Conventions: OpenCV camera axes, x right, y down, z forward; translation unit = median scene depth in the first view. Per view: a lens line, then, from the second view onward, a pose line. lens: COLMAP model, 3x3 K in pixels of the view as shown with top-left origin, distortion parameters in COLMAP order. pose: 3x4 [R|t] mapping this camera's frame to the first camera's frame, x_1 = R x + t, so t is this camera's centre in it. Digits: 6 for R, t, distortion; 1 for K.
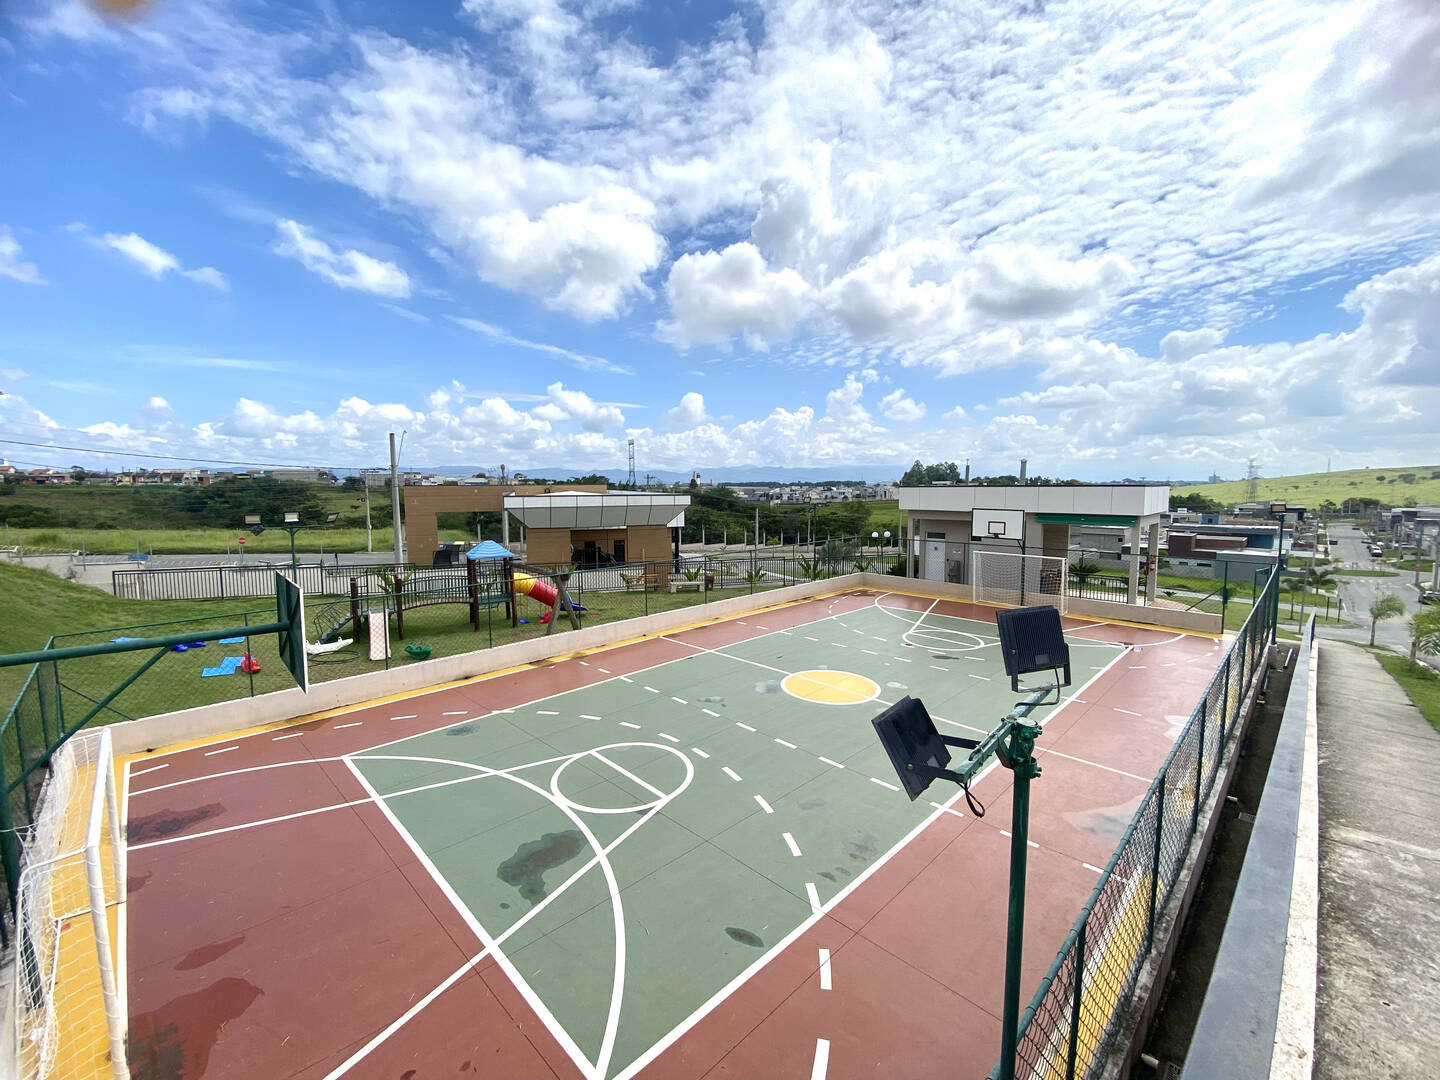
lens RADIAL K [[591.2, 0, 726.2], [0, 591.2, 542.4], [0, 0, 1]] dist [0.011009, -0.014872]
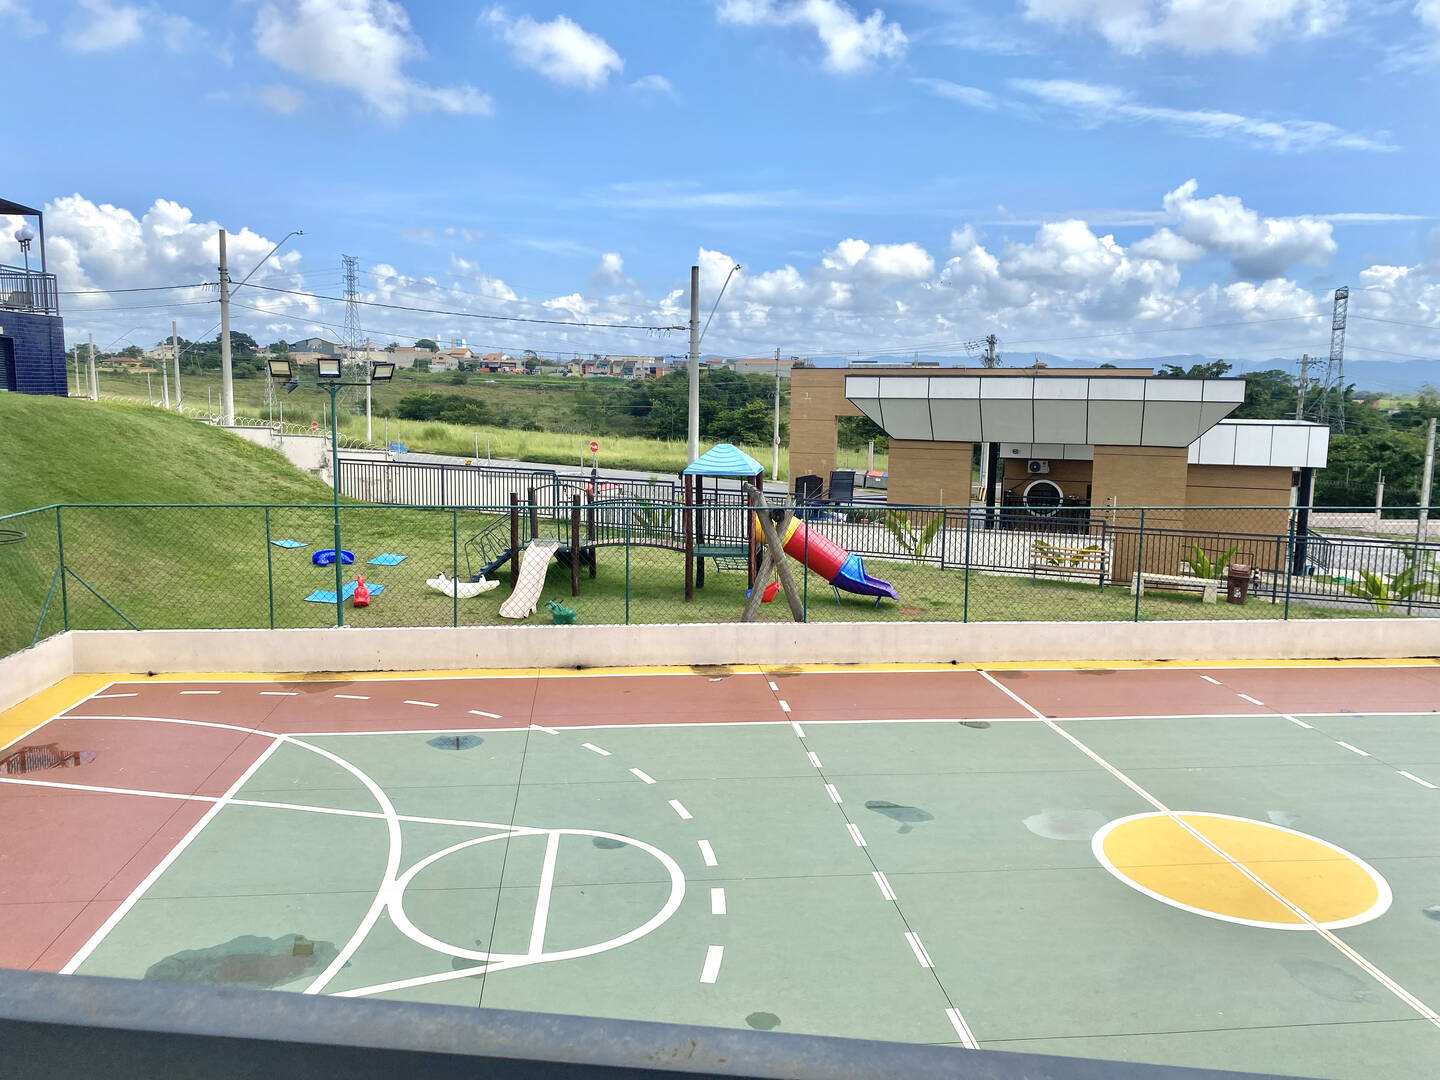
lens RADIAL K [[1112.1, 0, 728.6], [0, 1112.1, 534.3], [0, 0, 1]] dist [0.016114, -0.019605]
pose [[0.775334, 0.099921, -0.623596, 0.226512], [-0.080460, 0.994987, 0.059392, 0.018423], [0.626405, 0.004126, 0.779487, 0.182208]]
